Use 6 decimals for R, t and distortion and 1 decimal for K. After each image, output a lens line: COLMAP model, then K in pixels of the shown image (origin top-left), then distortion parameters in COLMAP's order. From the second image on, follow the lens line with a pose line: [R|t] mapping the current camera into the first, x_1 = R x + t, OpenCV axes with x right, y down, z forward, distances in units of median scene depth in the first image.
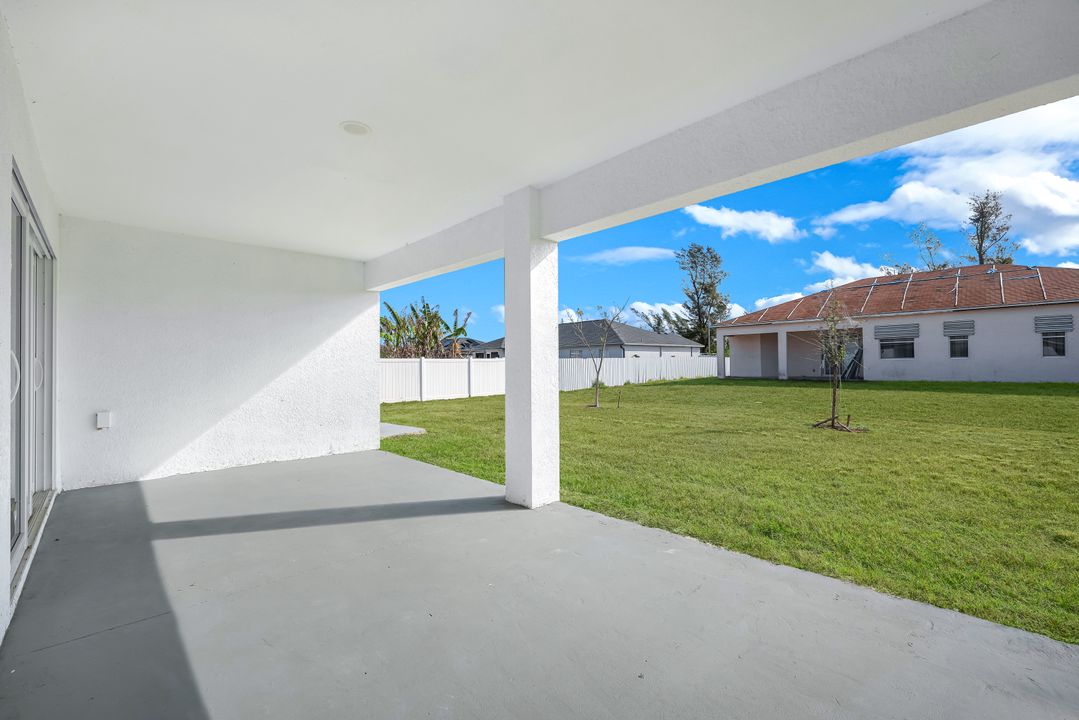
lens RADIAL K [[441.6, 0, 523.4], [0, 441.6, 360.9], [0, 0, 1]] dist [-0.000086, -0.000367]
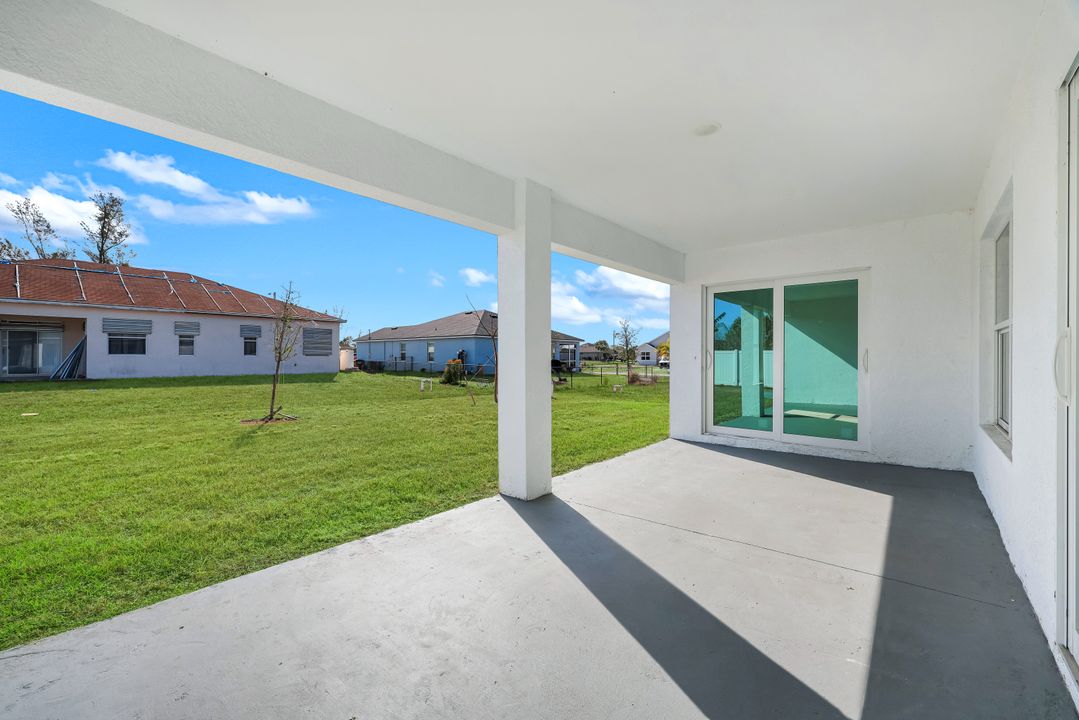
lens RADIAL K [[441.6, 0, 542.4], [0, 441.6, 359.1], [0, 0, 1]] dist [-0.000086, -0.000367]
pose [[-0.107433, 0.007746, 0.994182, -0.193348], [-0.010183, 0.999909, -0.008891, 0.003366], [-0.994160, -0.011079, -0.107344, 0.210928]]
